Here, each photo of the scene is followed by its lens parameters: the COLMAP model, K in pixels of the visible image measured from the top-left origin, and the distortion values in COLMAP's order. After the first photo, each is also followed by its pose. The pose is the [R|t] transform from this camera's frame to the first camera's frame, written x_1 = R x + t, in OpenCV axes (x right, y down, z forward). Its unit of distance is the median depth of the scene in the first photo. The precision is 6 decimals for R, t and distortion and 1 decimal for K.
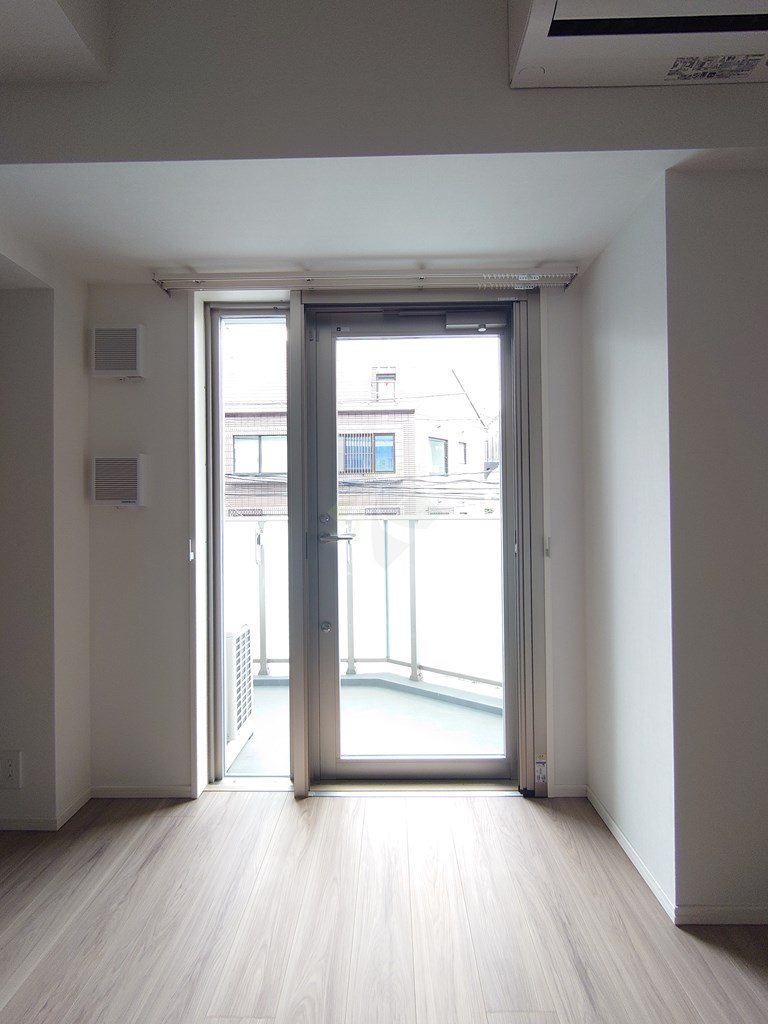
lens RADIAL K [[441.3, 0, 391.7], [0, 441.3, 512.9], [0, 0, 1]] dist [0.001983, -0.001528]
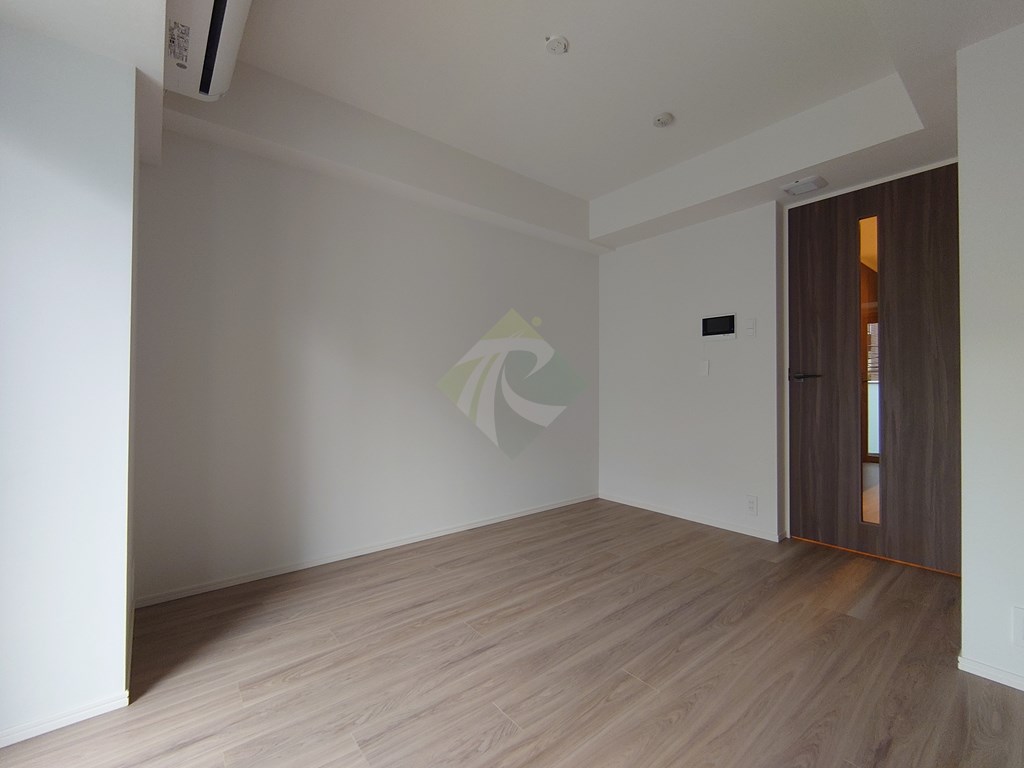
lens RADIAL K [[441.3, 0, 512.8], [0, 441.3, 381.6], [0, 0, 1]] dist [0.001983, -0.001528]
pose [[-0.642621, 0.016680, 0.766003, -0.646686], [0.001035, 0.999781, -0.020902, 0.067450], [-0.766184, -0.012639, -0.642497, 0.683853]]
